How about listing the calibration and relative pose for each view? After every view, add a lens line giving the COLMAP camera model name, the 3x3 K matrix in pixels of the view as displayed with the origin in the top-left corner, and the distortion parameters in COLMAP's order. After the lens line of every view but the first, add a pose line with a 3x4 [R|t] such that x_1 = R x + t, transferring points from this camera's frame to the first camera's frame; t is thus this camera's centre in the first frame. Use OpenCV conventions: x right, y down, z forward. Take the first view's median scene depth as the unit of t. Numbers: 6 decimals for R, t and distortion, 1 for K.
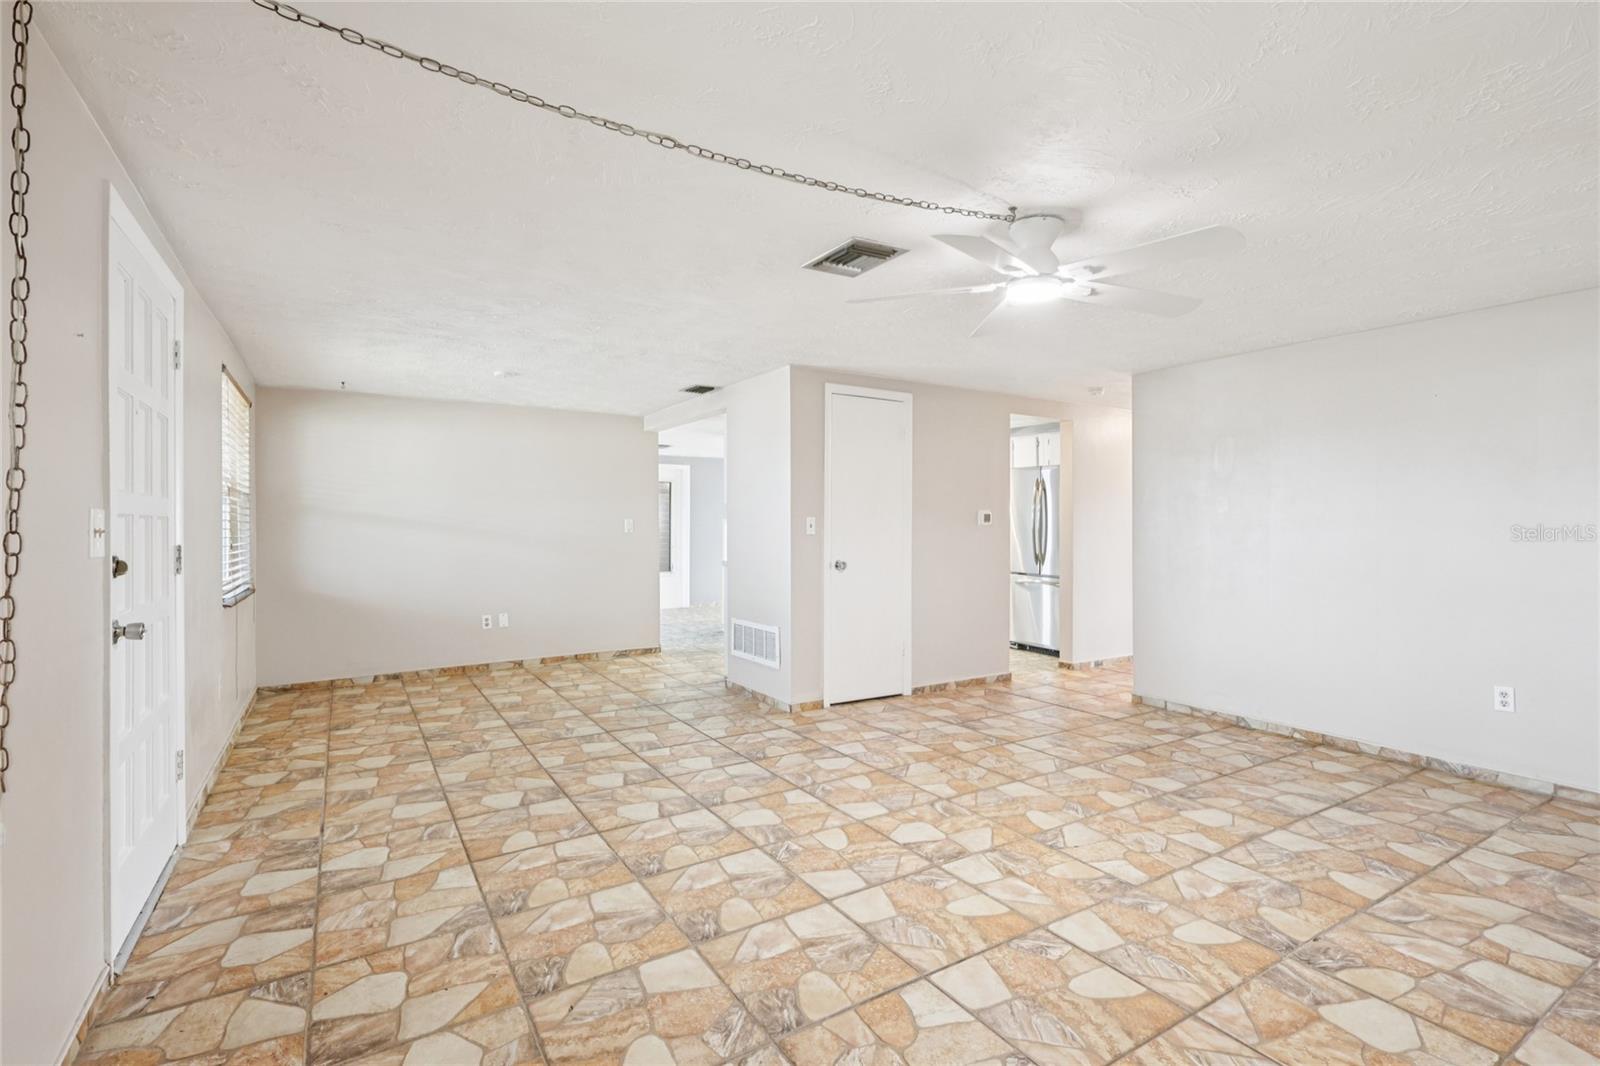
lens RADIAL K [[737.8, 0, 788.6], [0, 737.8, 527.1], [0, 0, 1]] dist [-0.002001, 0.001286]
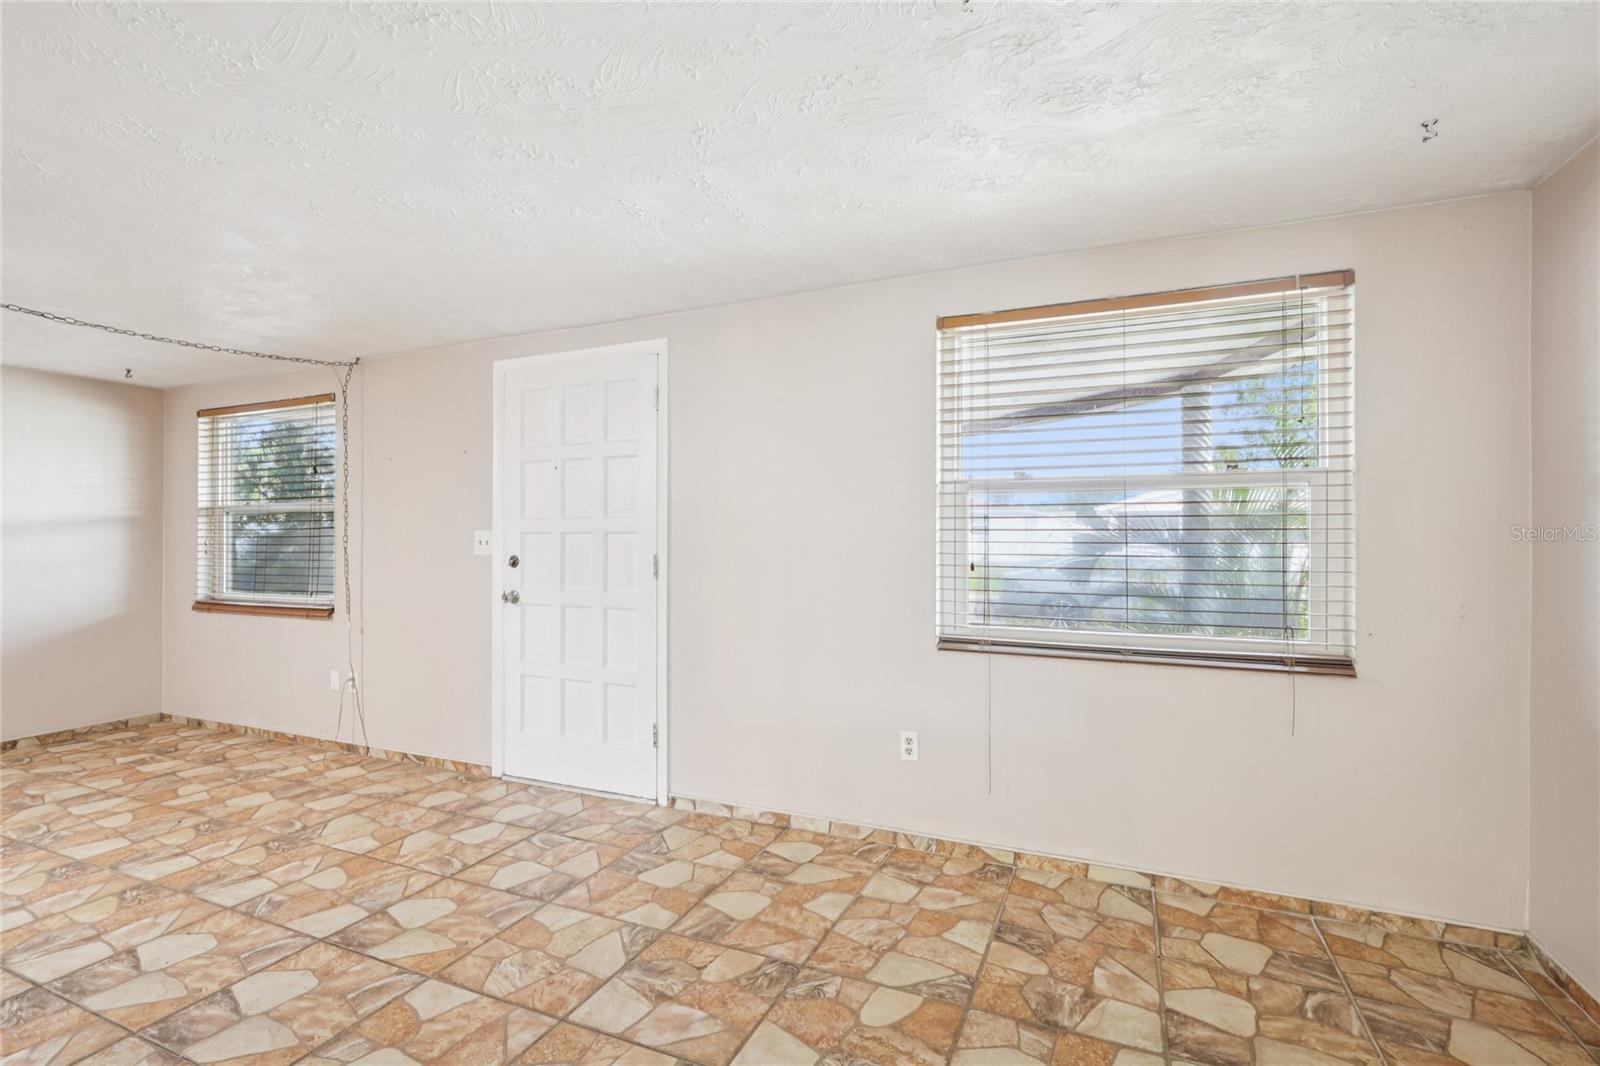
lens RADIAL K [[737.8, 0, 792.3], [0, 737.8, 537.3], [0, 0, 1]] dist [-0.002001, 0.001286]
pose [[-0.814774, 0.004852, -0.579759, -0.283441], [0.004377, 0.999988, 0.002218, -0.005942], [0.579763, -0.000731, -0.814785, 1.963189]]
